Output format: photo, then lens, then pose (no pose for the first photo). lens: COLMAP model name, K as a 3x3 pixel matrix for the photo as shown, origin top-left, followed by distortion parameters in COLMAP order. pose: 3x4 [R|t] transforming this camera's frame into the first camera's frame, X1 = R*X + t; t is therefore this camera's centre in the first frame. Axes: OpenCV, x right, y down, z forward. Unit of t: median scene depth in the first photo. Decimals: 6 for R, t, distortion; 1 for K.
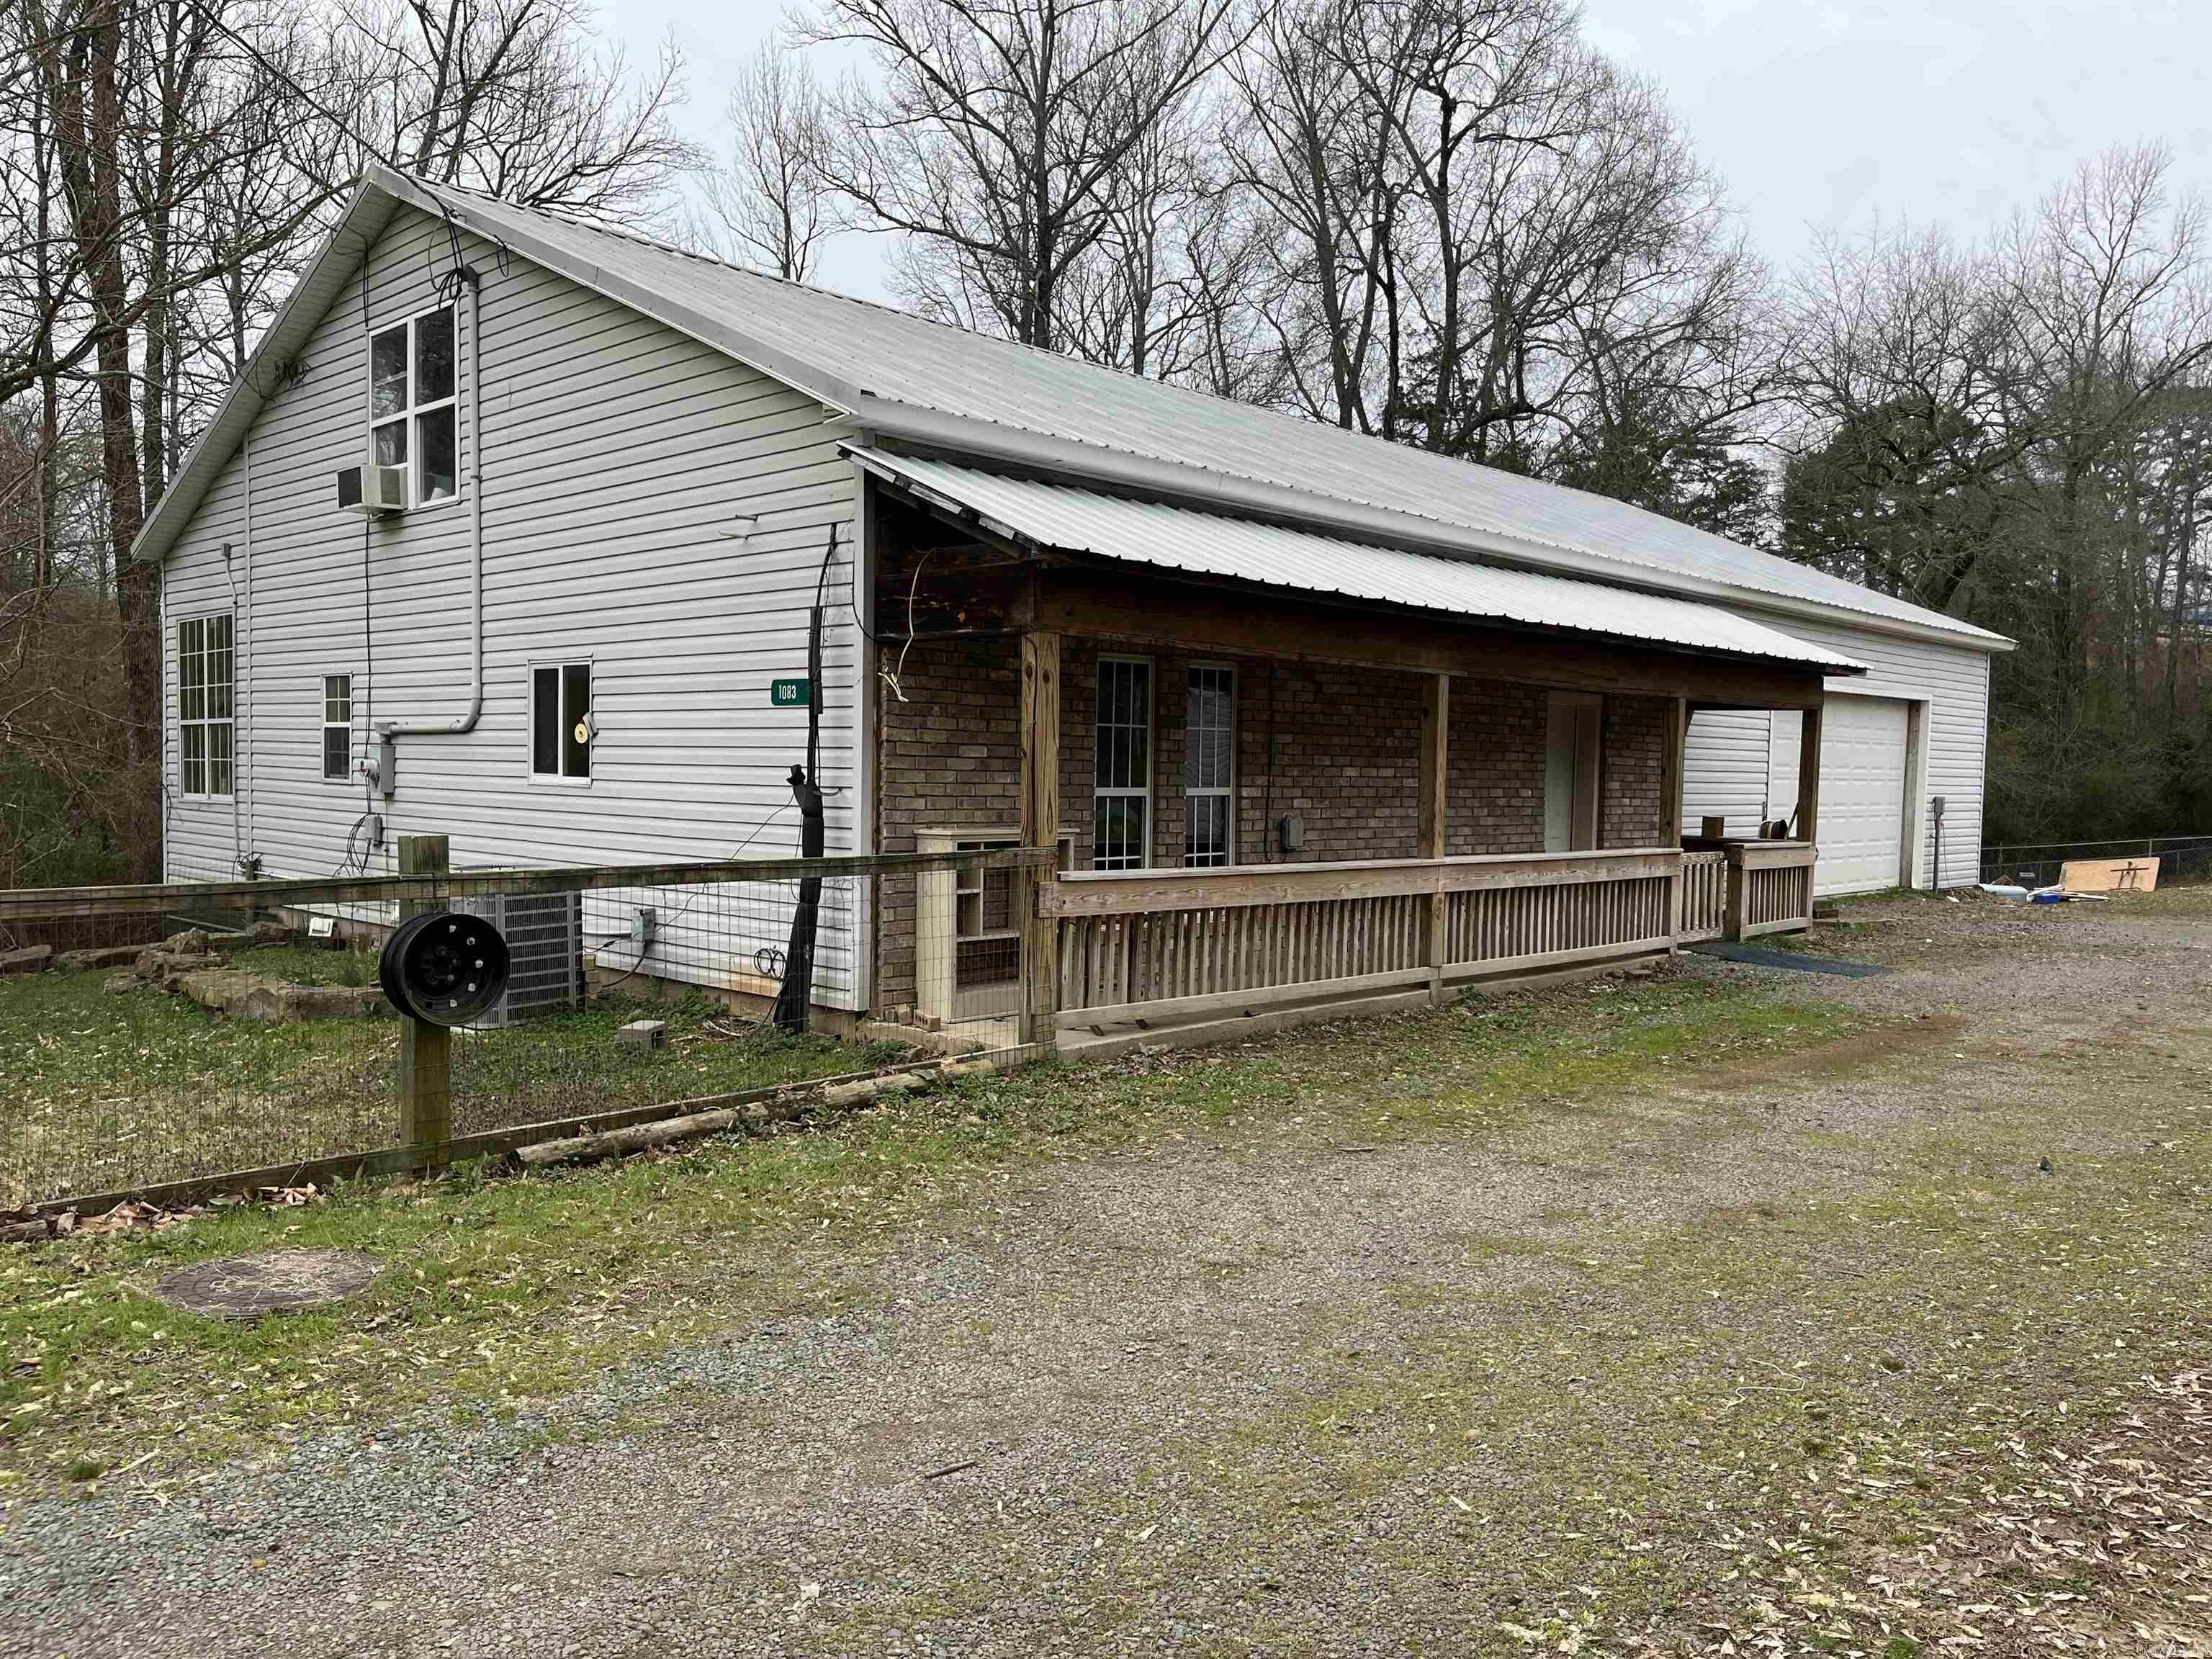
lens RADIAL K [[1663.1, 0, 1109.5], [0, 1663.1, 846.6], [0, 0, 1]] dist [0.055363, -0.087968]
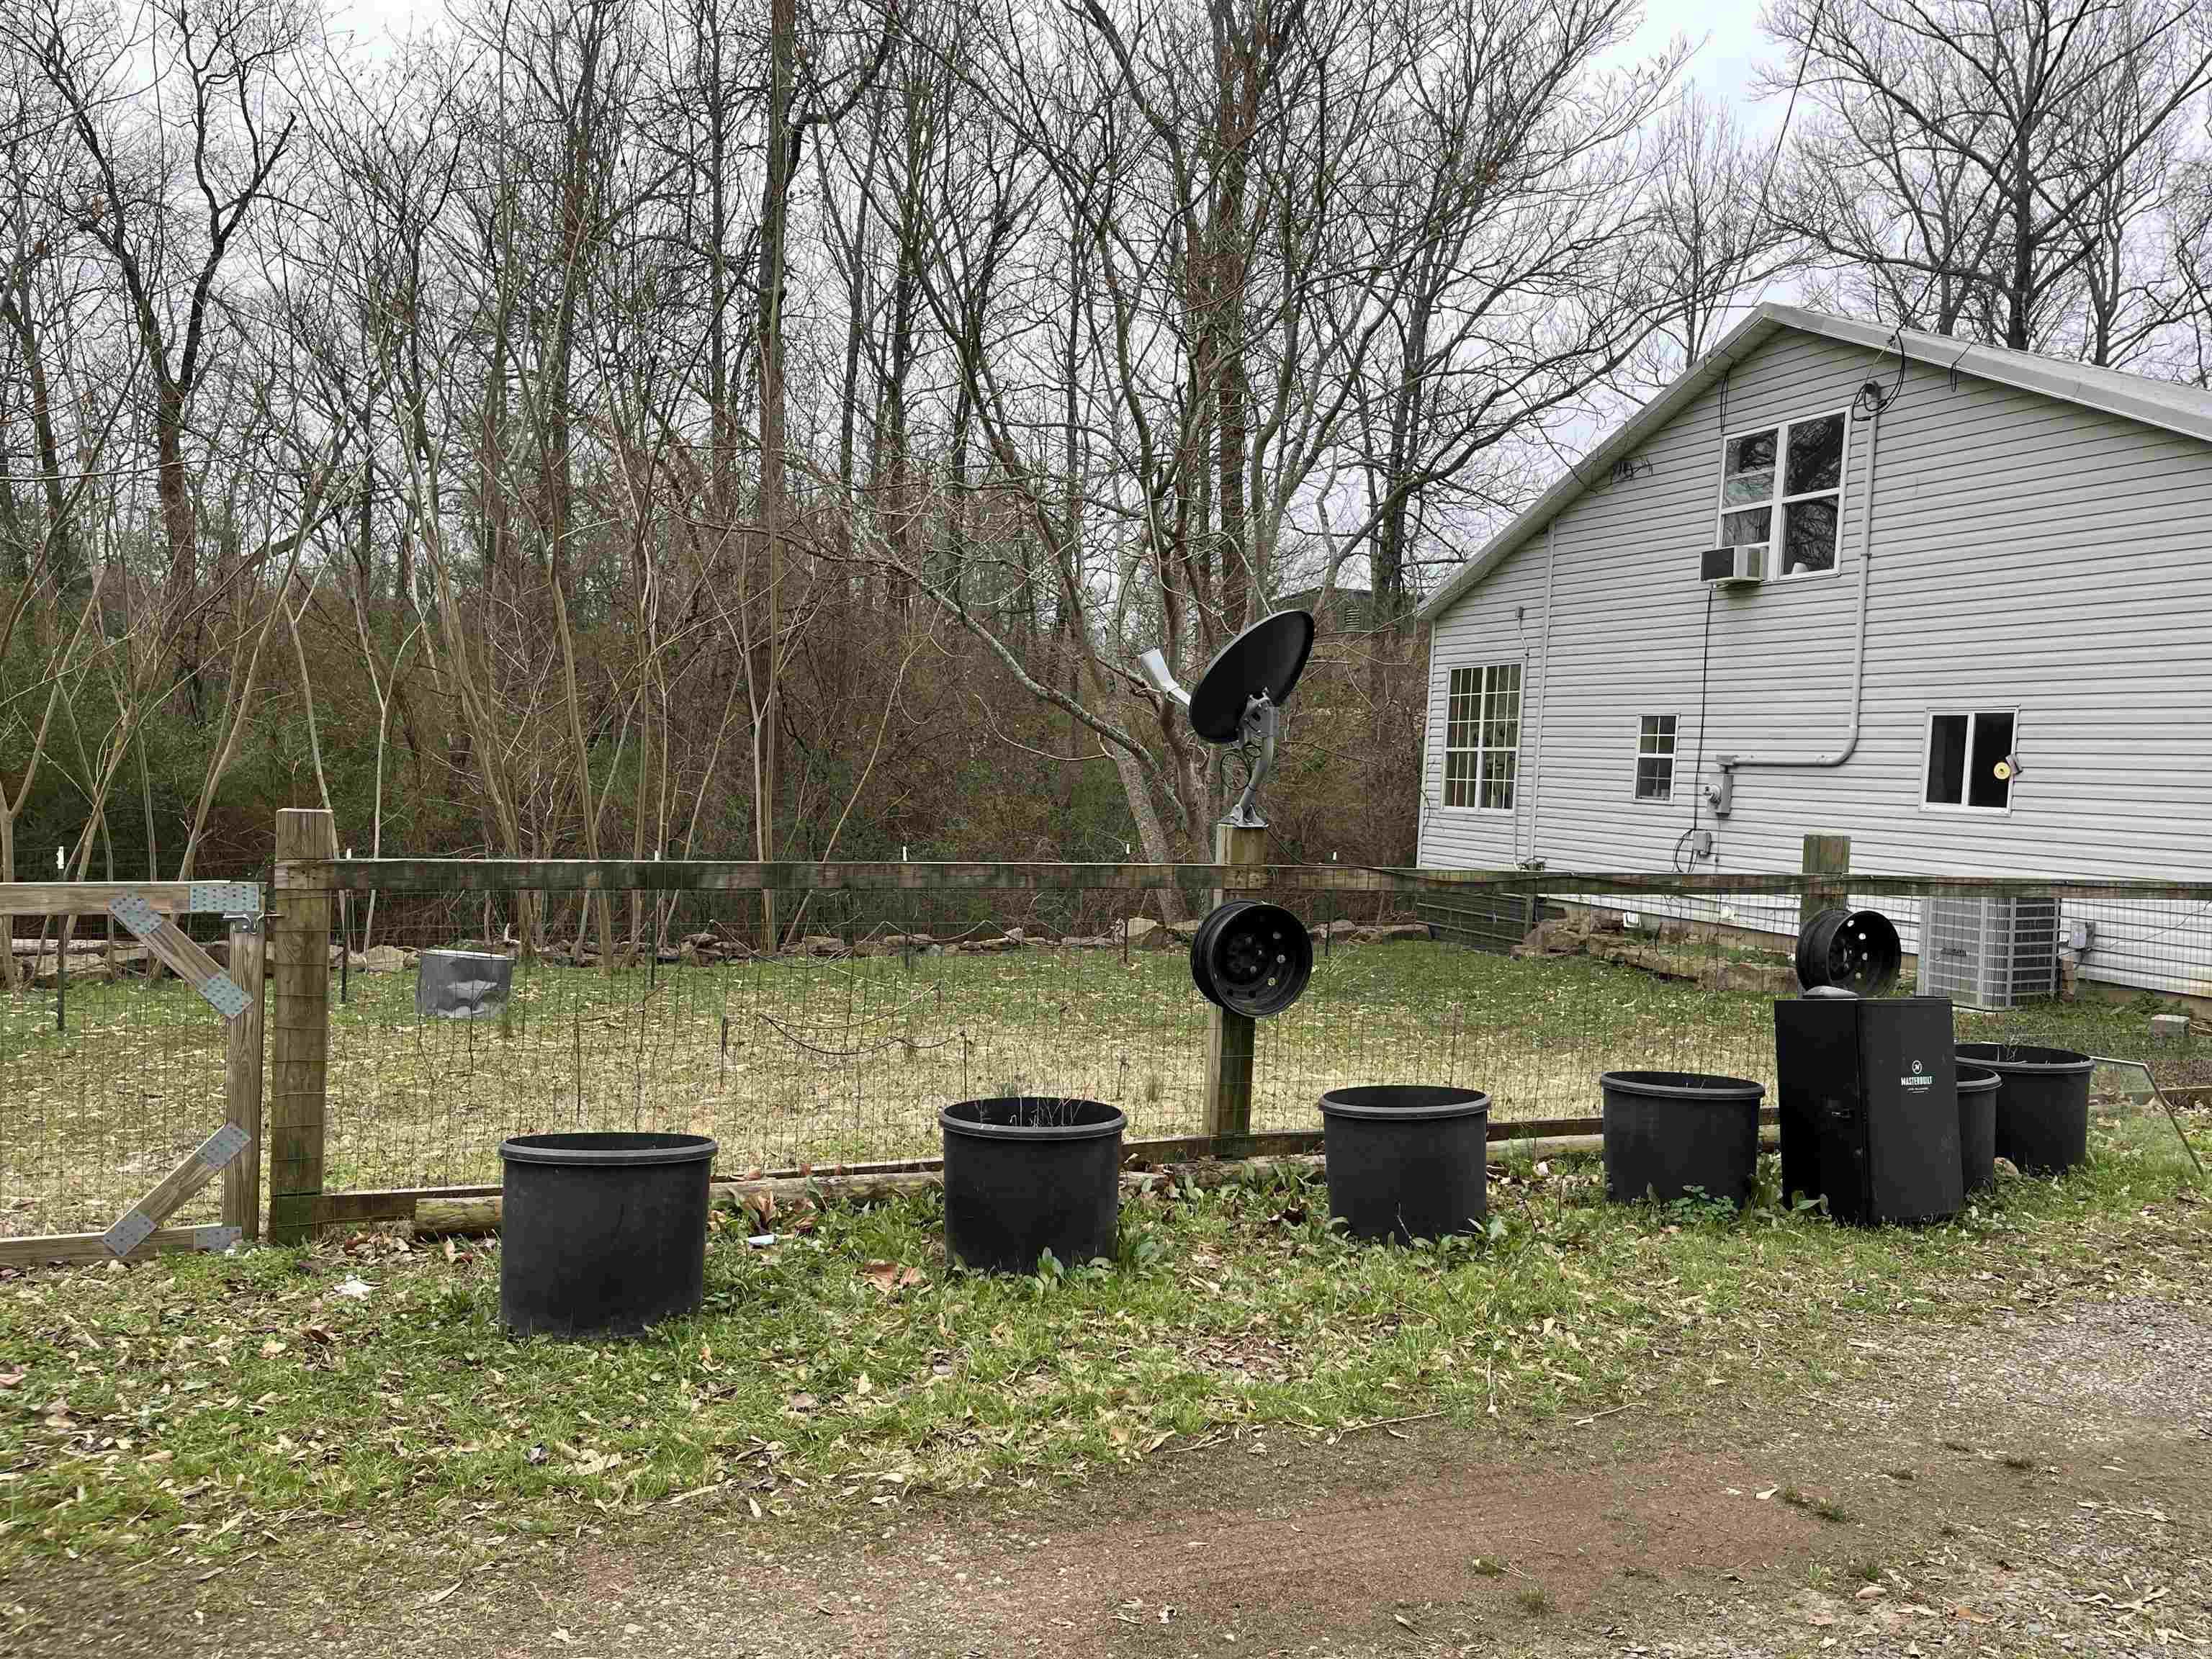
lens RADIAL K [[1663.1, 0, 1104.3], [0, 1663.1, 837.3], [0, 0, 1]] dist [0.055363, -0.087968]
pose [[0.908041, 0.043602, -0.416606, -0.361355], [-0.051652, 0.998633, -0.008065, 0.020179], [0.415685, 0.028841, 0.909051, -0.316619]]
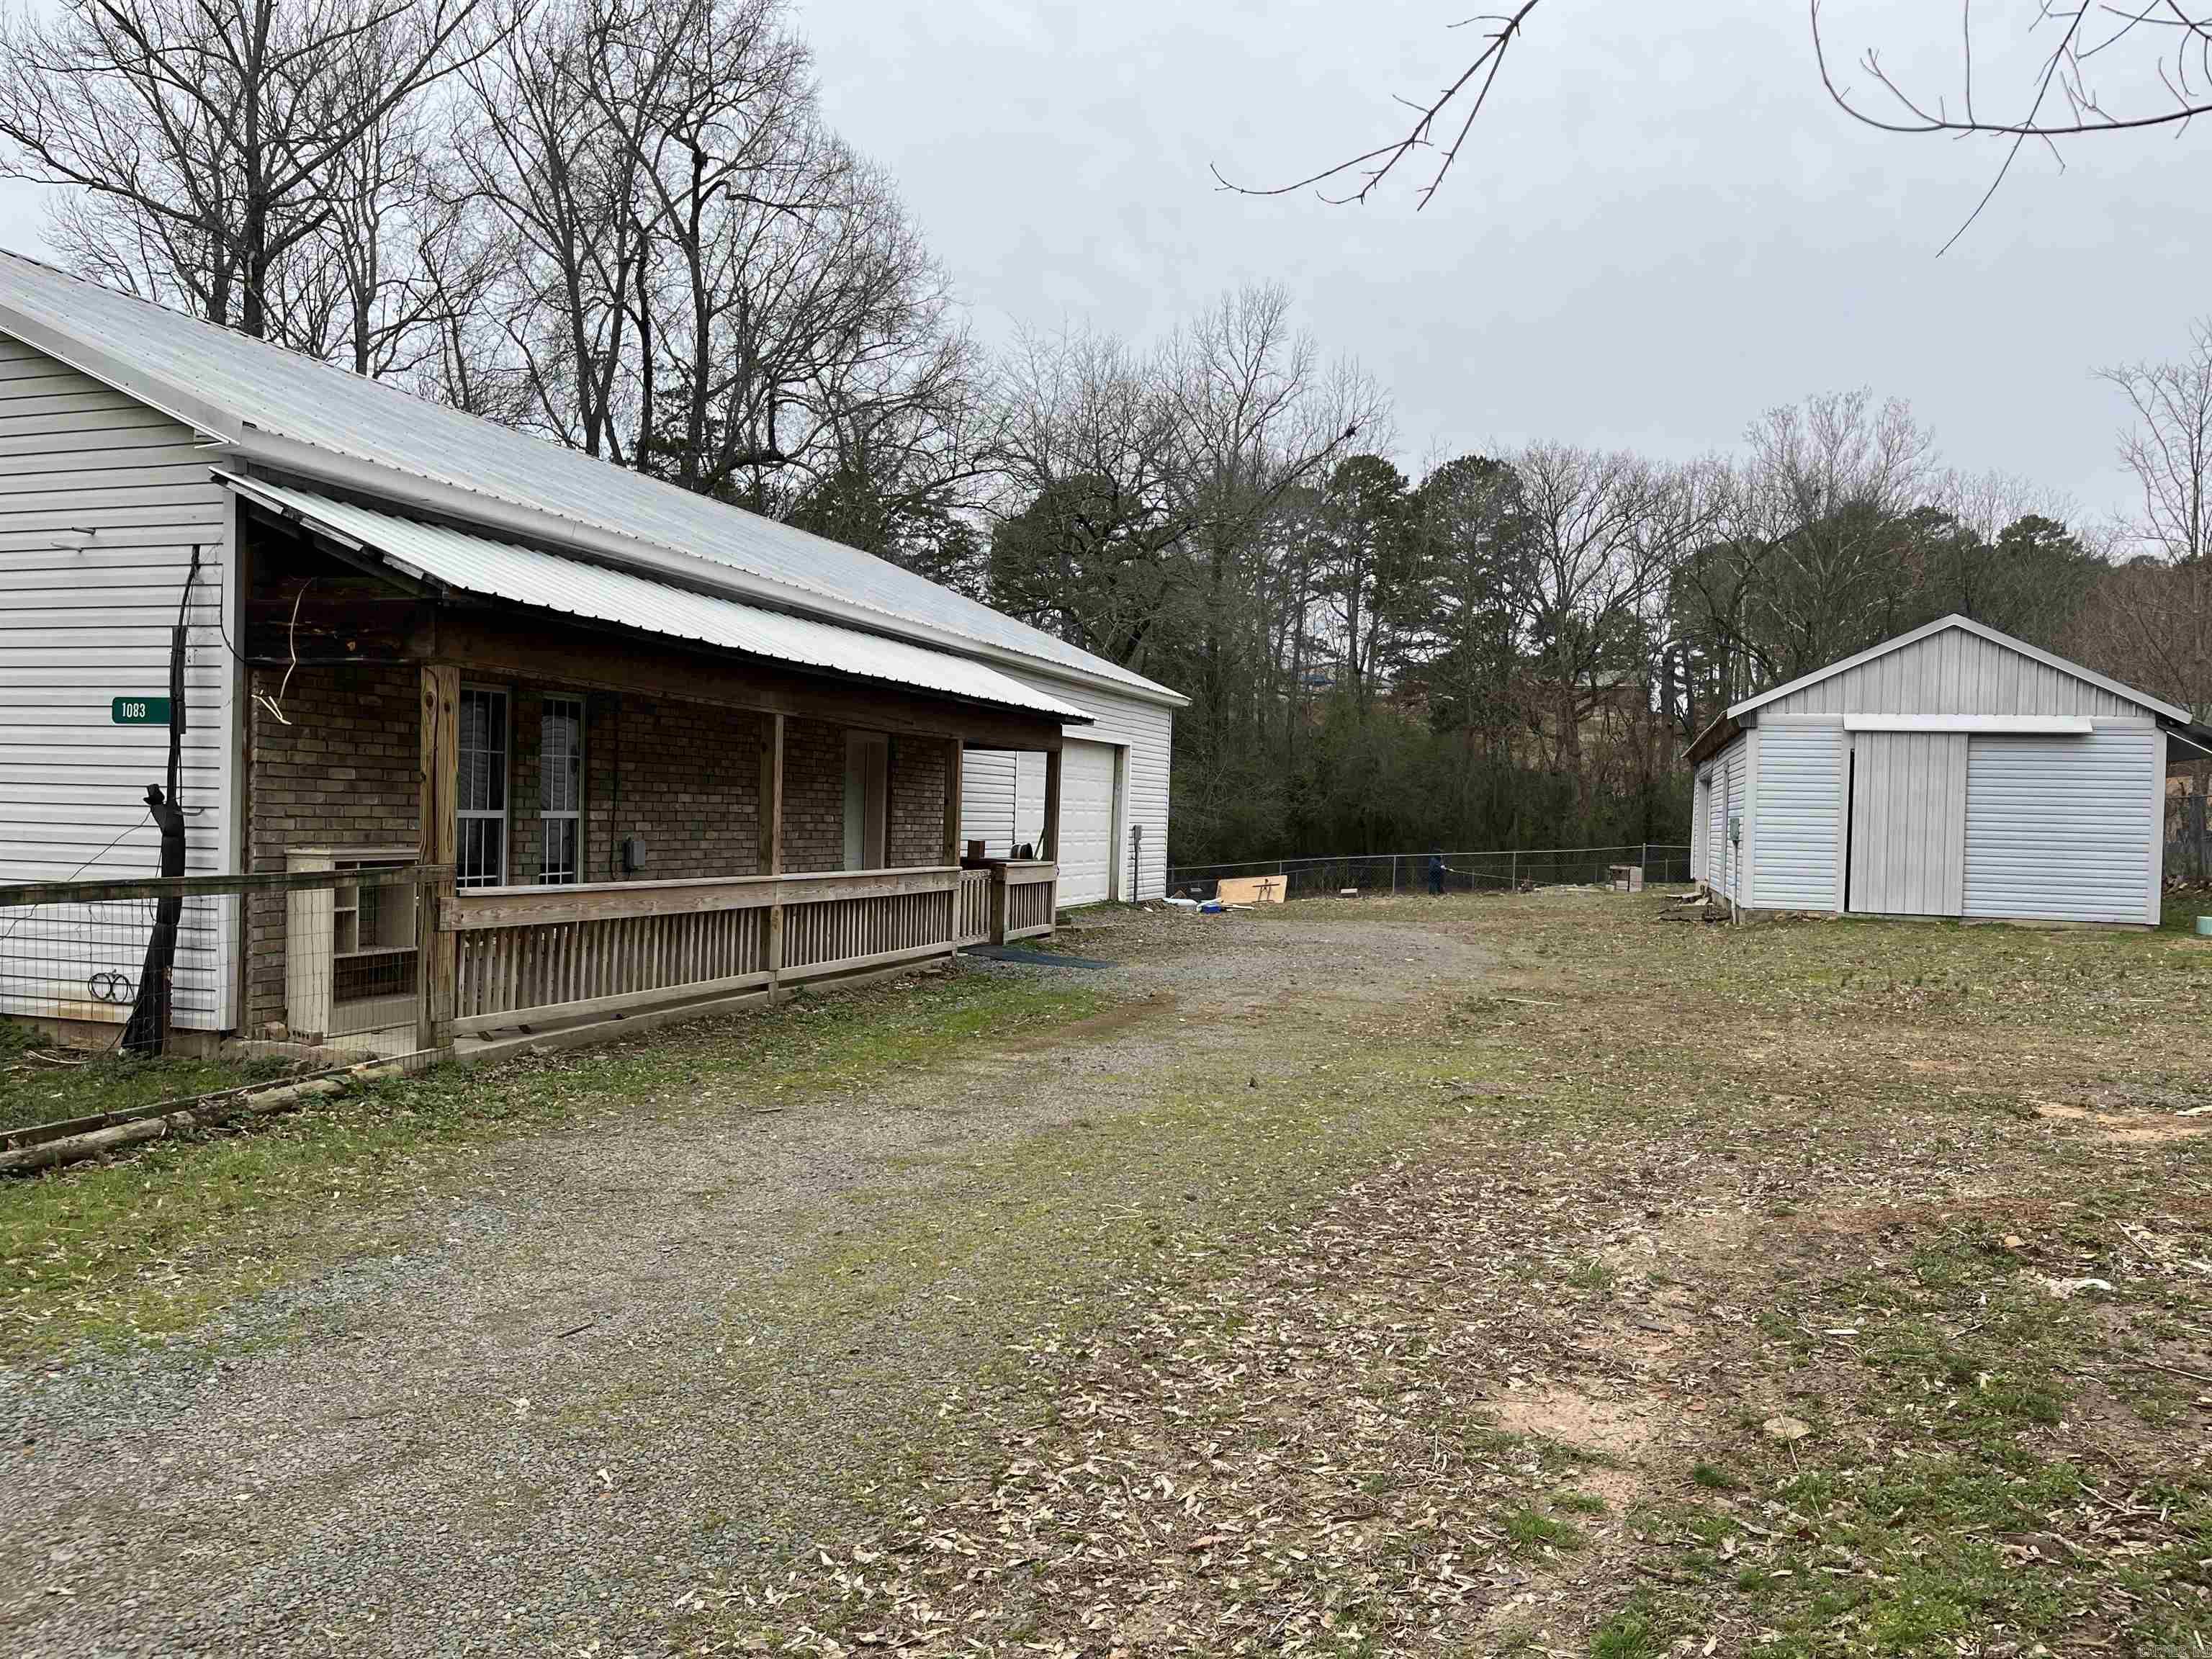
lens RADIAL K [[1663.1, 0, 1104.9], [0, 1663.1, 838.1], [0, 0, 1]] dist [0.055363, -0.087968]
pose [[0.897973, 0.001048, 0.440048, -0.089824], [0.008489, 0.999770, -0.019704, 0.005485], [-0.439968, 0.021429, 0.897758, -0.108467]]
